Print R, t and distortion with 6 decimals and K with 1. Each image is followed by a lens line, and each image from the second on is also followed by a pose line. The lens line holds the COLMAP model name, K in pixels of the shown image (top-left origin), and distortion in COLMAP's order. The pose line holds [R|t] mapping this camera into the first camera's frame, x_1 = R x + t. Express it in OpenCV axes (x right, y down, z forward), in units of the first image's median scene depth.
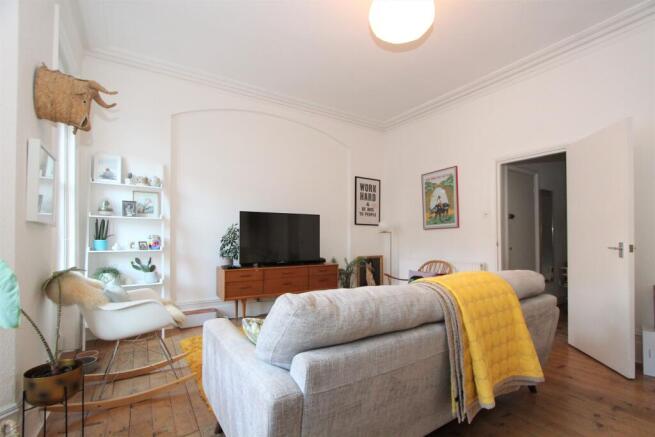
lens RADIAL K [[304.7, 0, 331.6], [0, 304.7, 235.2], [0, 0, 1]] dist [-0.002550, -0.000612]
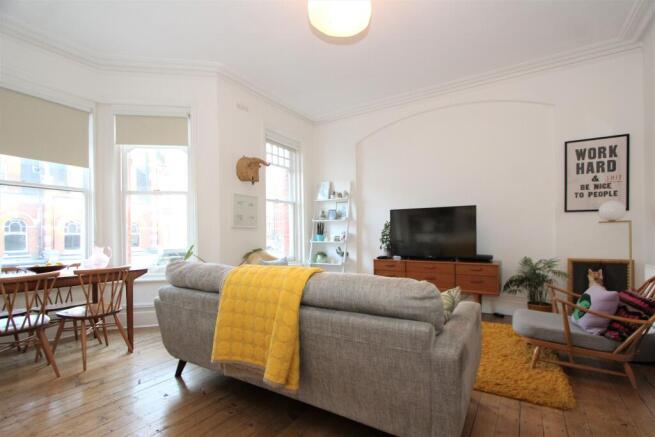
lens RADIAL K [[304.7, 0, 331.6], [0, 304.7, 235.2], [0, 0, 1]] dist [-0.002550, -0.000612]
pose [[0.415998, 0.001419, -0.909364, 0.571690], [0.018557, 0.999777, 0.010050, 0.001257], [0.909176, -0.021056, 0.415879, 0.271151]]
